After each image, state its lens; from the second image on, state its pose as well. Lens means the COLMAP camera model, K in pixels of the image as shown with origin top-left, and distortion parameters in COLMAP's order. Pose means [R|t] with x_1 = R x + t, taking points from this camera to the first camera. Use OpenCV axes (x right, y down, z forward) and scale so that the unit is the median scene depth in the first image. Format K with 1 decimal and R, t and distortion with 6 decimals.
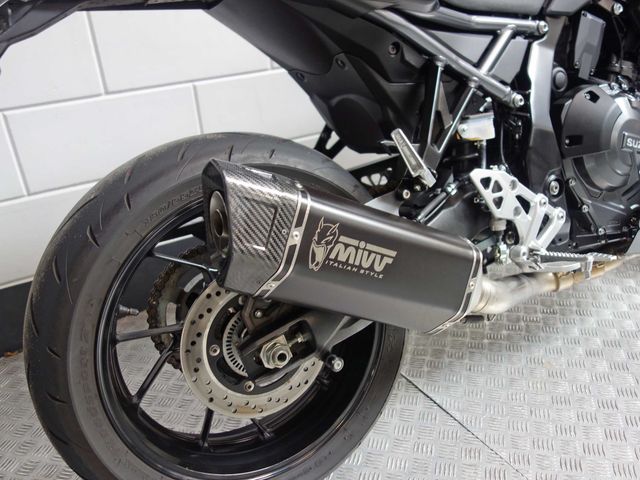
lens RADIAL K [[563.8, 0, 320.0], [0, 563.8, 240.0], [0, 0, 1]] dist [-0.001715, 0.004460]
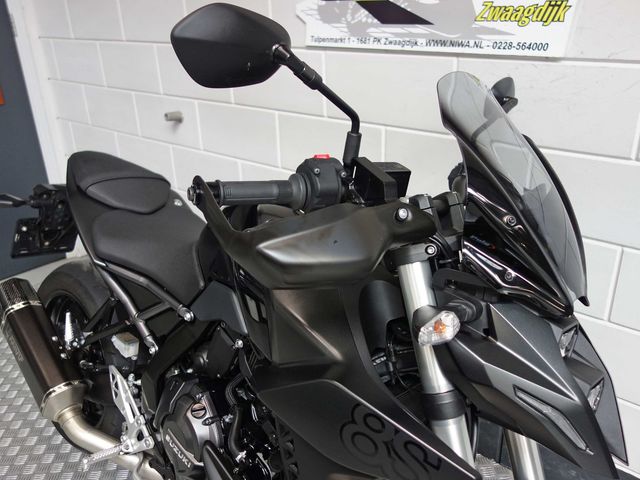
lens RADIAL K [[563.8, 0, 320.0], [0, 563.8, 240.0], [0, 0, 1]] dist [-0.001715, 0.004460]
pose [[0.313468, 0.435245, -0.843978, 1.598373], [-0.385523, 0.870563, 0.305765, -1.110120], [0.867819, 0.229526, 0.440691, 0.724262]]
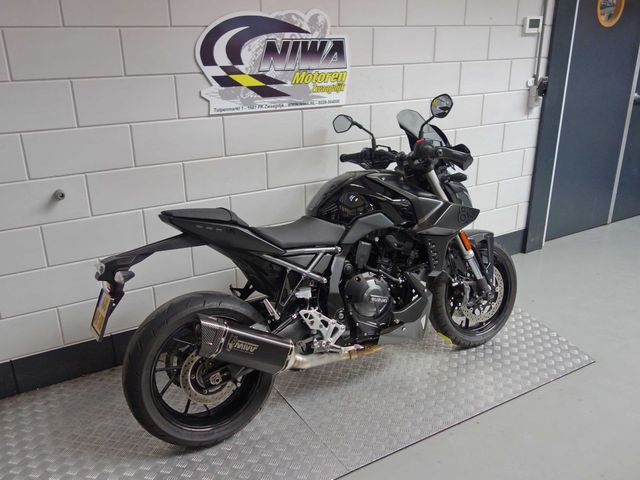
lens RADIAL K [[563.8, 0, 320.0], [0, 563.8, 240.0], [0, 0, 1]] dist [-0.001715, 0.004460]
pose [[0.997724, 0.060900, 0.028935, 0.262011], [-0.058623, 0.995539, -0.073932, -0.253935], [-0.033308, 0.072068, 0.996843, -1.527950]]
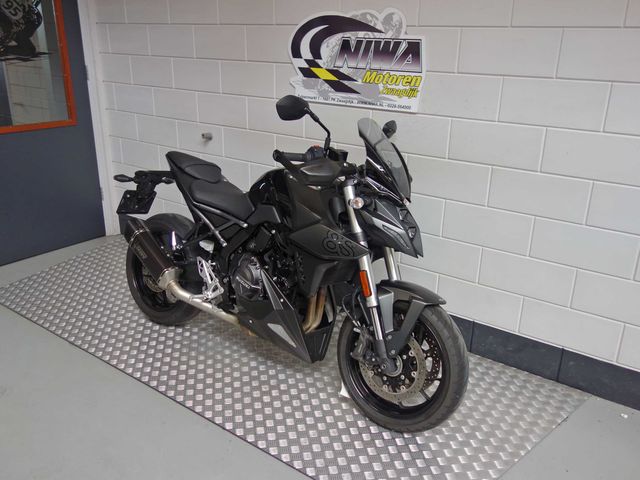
lens RADIAL K [[563.8, 0, 320.0], [0, 563.8, 240.0], [0, 0, 1]] dist [-0.001715, 0.004460]
pose [[0.391276, 0.390049, -0.833526, 3.022692], [-0.424383, 0.880157, 0.212655, -1.124056], [0.816580, 0.270527, 0.509914, -0.050532]]
